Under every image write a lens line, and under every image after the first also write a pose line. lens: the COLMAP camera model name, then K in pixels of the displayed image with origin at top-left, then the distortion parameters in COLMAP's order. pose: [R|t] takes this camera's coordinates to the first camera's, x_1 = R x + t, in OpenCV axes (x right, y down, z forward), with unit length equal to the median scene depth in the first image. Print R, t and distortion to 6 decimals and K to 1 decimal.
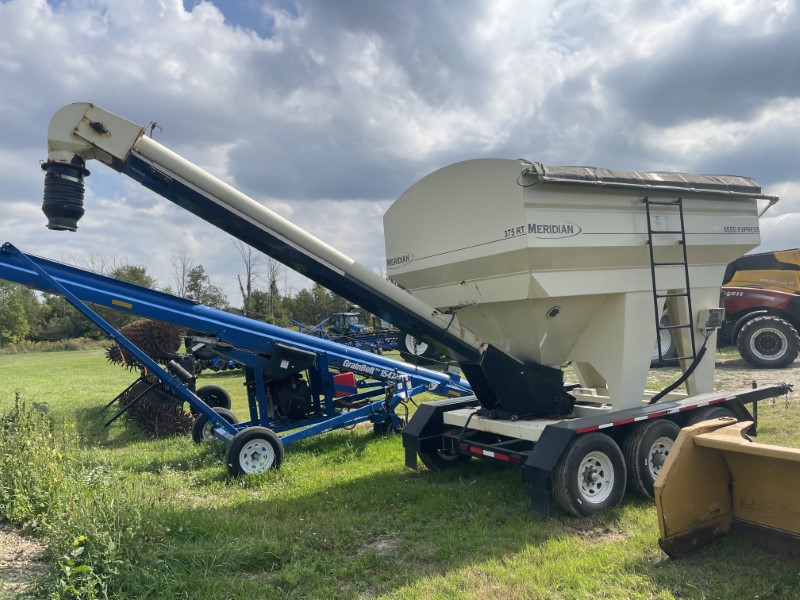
lens RADIAL K [[615.3, 0, 396.6], [0, 615.3, 298.1], [0, 0, 1]] dist [0.064657, -0.094129]
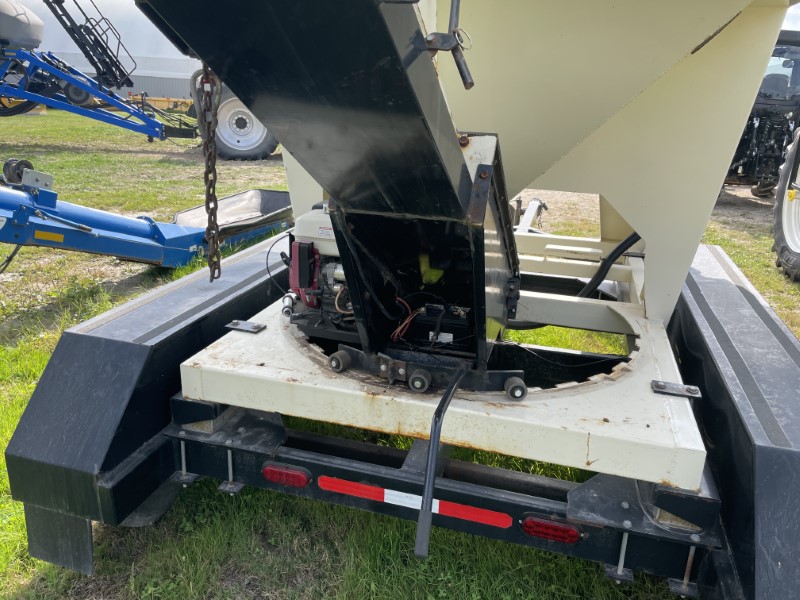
lens RADIAL K [[615.3, 0, 396.6], [0, 615.3, 298.1], [0, 0, 1]] dist [0.064657, -0.094129]
pose [[0.717921, -0.133115, 0.683278, -0.042114], [-0.101884, 0.950884, 0.292299, 0.065872], [-0.688628, -0.279463, 0.669098, 0.759900]]
